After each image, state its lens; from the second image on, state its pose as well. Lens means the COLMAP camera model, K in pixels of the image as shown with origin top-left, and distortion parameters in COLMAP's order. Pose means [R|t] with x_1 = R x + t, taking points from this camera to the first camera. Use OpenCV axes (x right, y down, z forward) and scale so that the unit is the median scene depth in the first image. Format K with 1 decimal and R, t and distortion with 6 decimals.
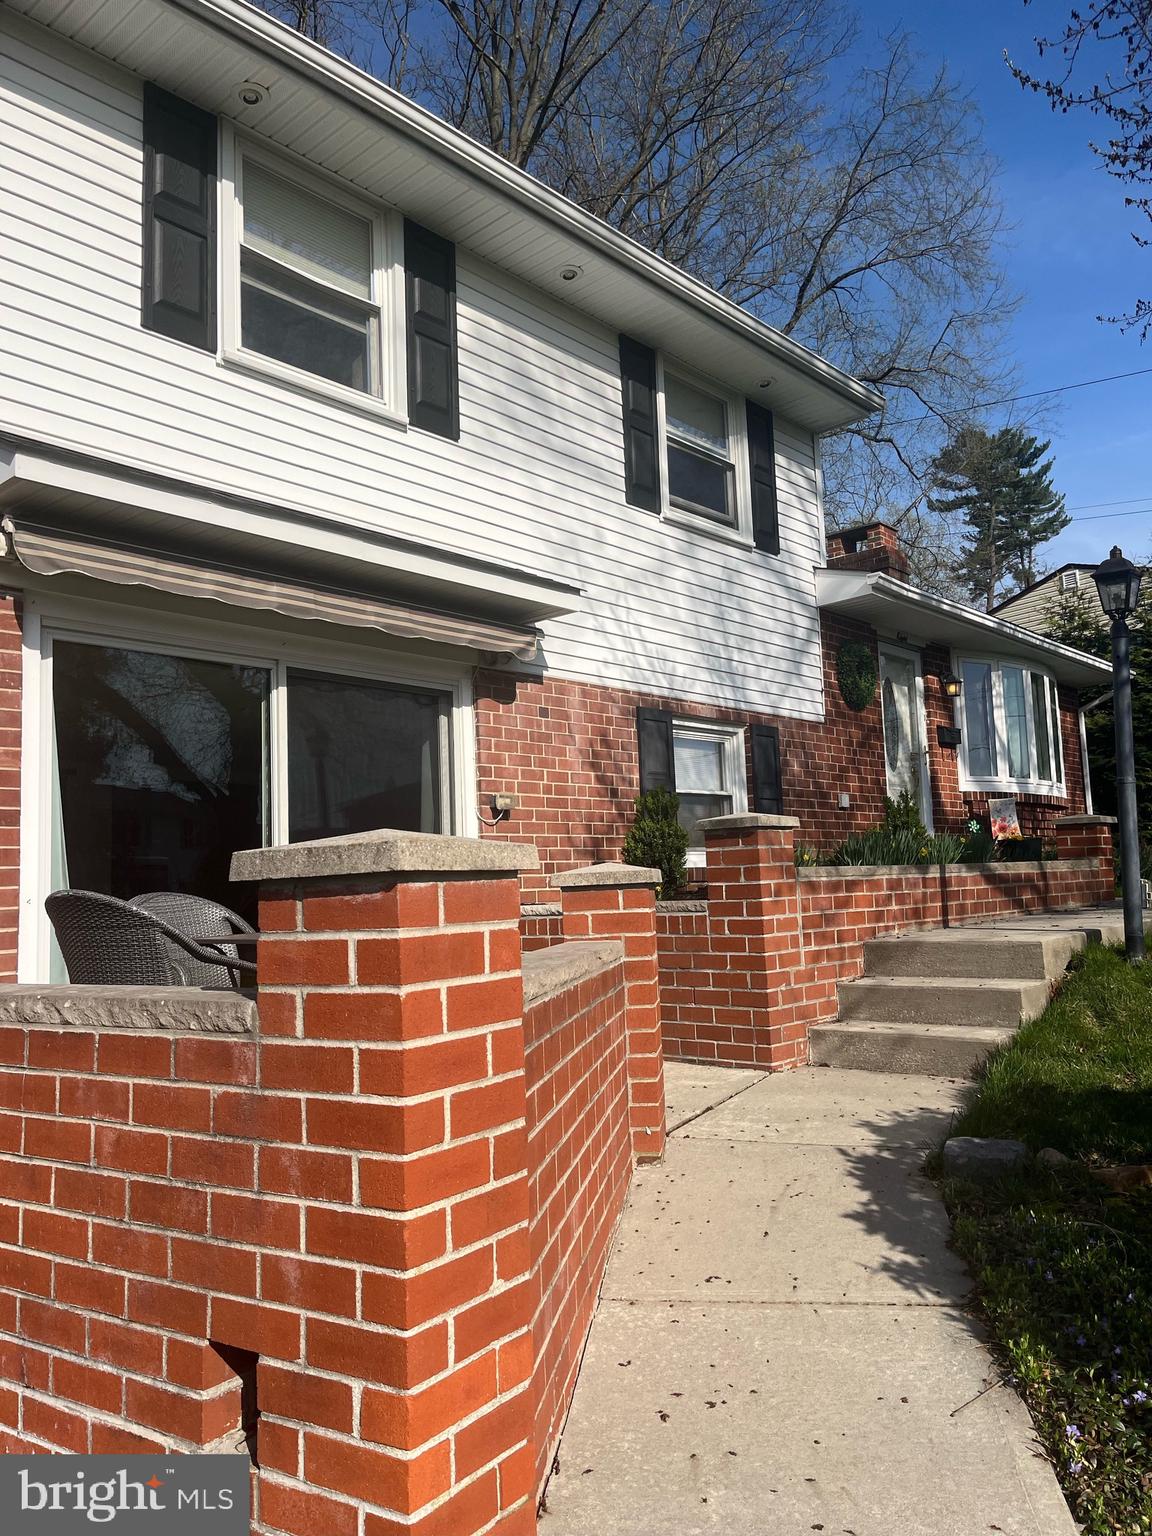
lens RADIAL K [[1176.1, 0, 573.6], [0, 1176.1, 766.0], [0, 0, 1]] dist [0.009805, -0.000794]
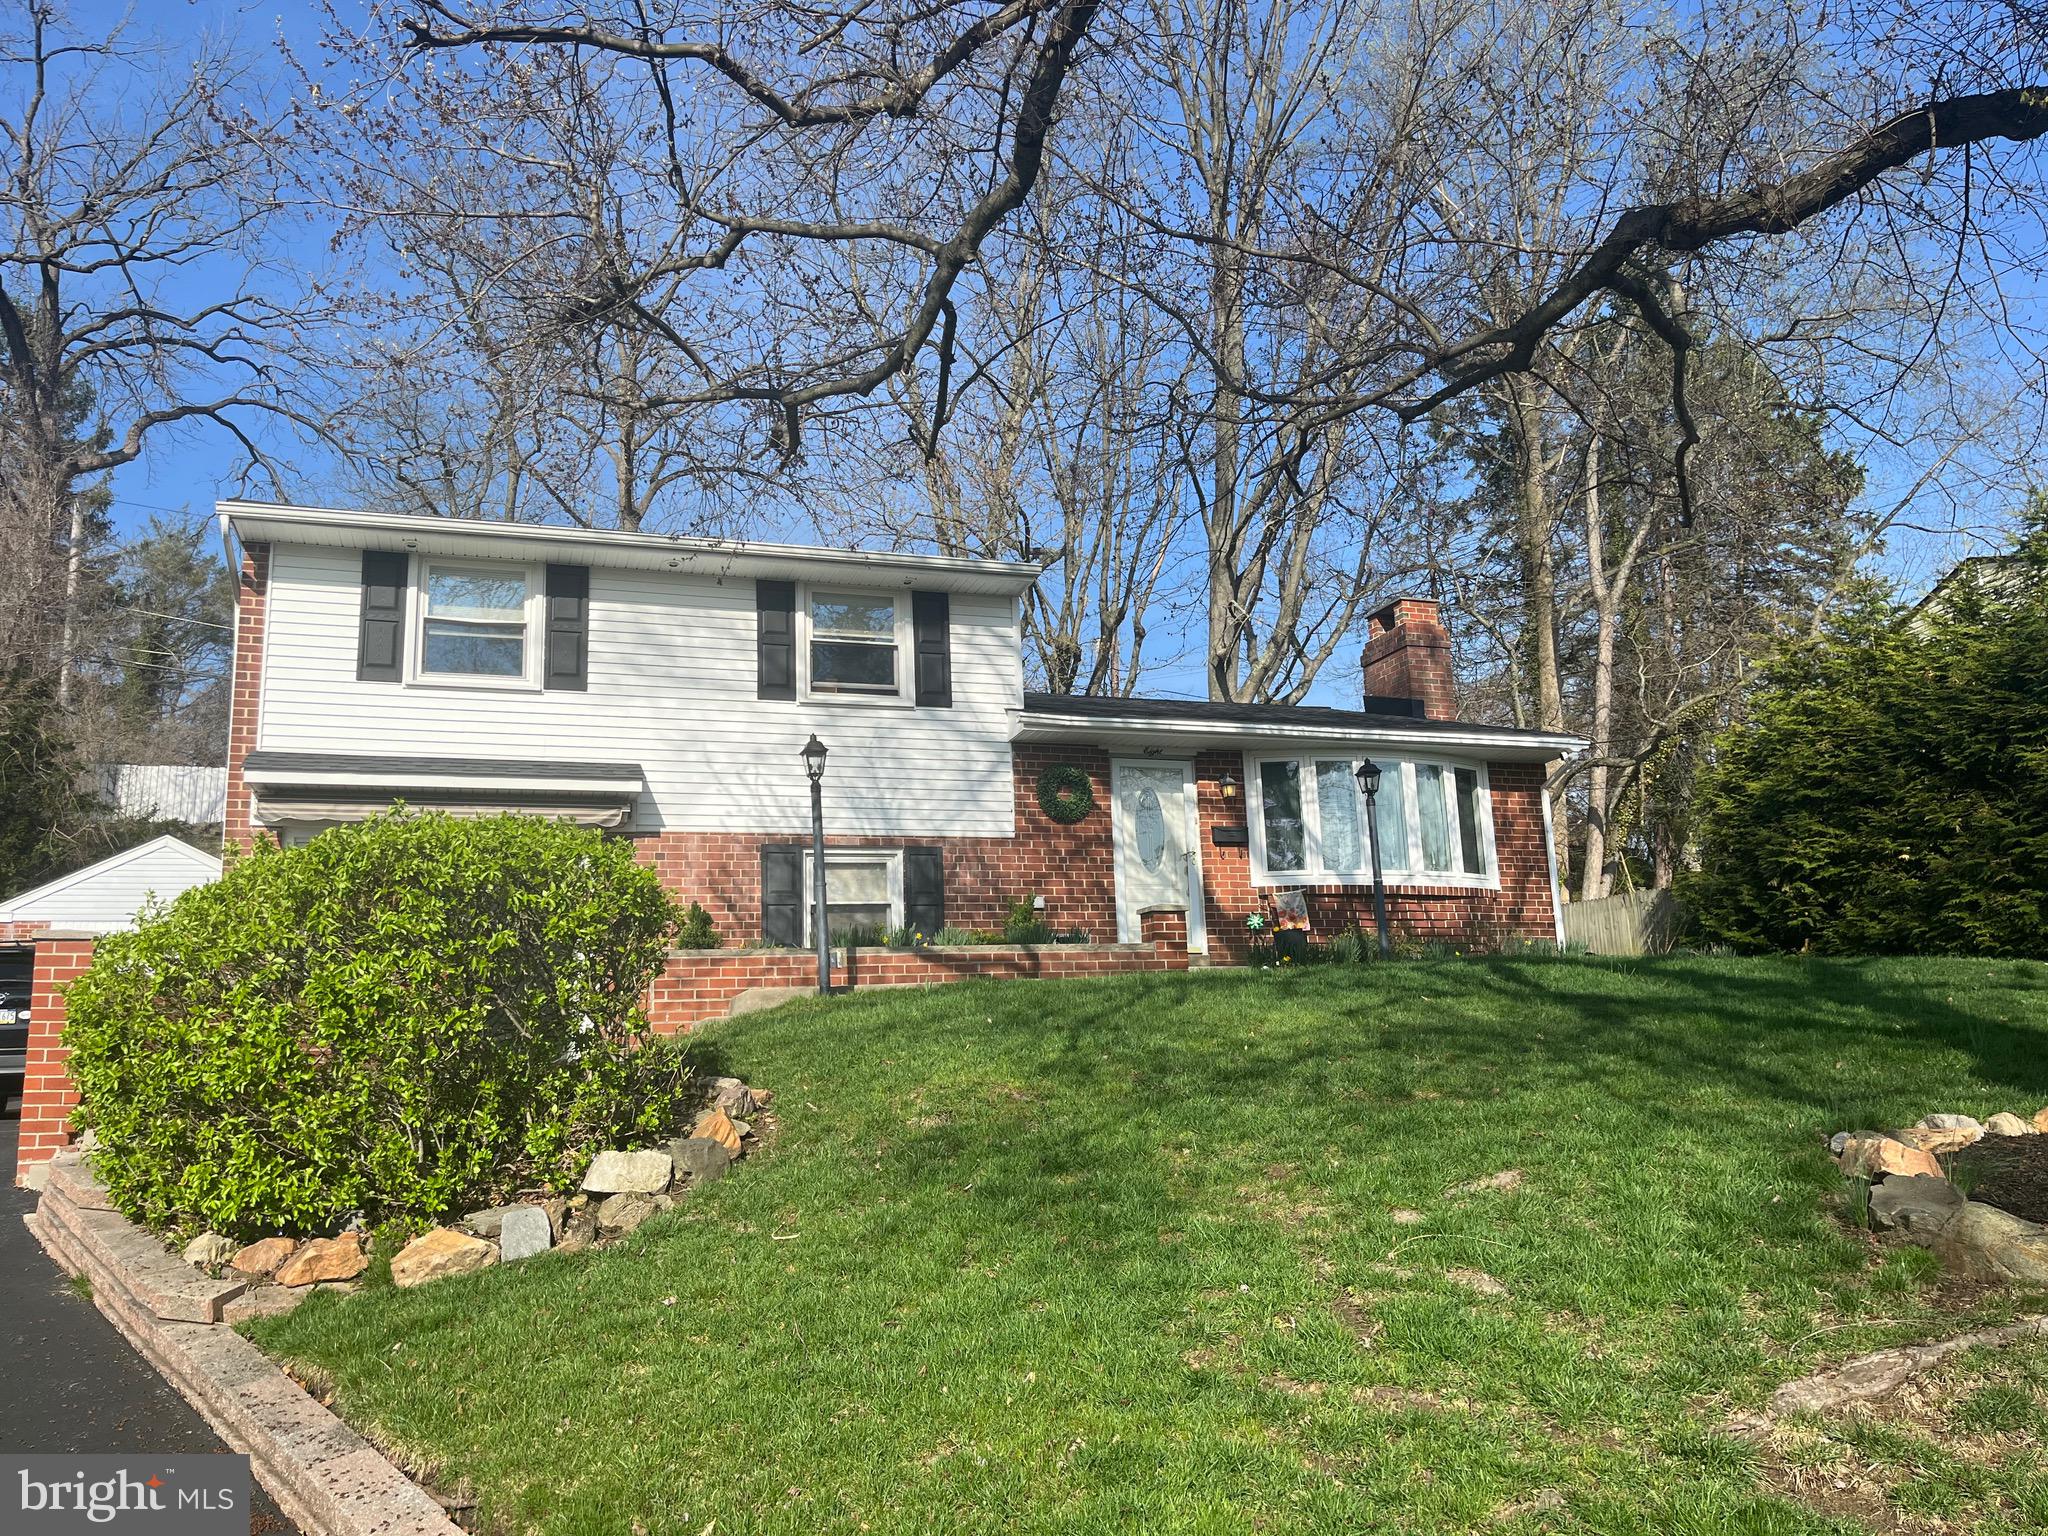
lens RADIAL K [[1568.1, 0, 1028.2], [0, 1568.1, 766.8], [0, 0, 1]] dist [0.009805, -0.000794]
pose [[0.862105, -0.089196, -0.498818, 1.219335], [0.054116, 0.994963, -0.084386, 0.031234], [0.503833, 0.045756, 0.862589, -0.436018]]
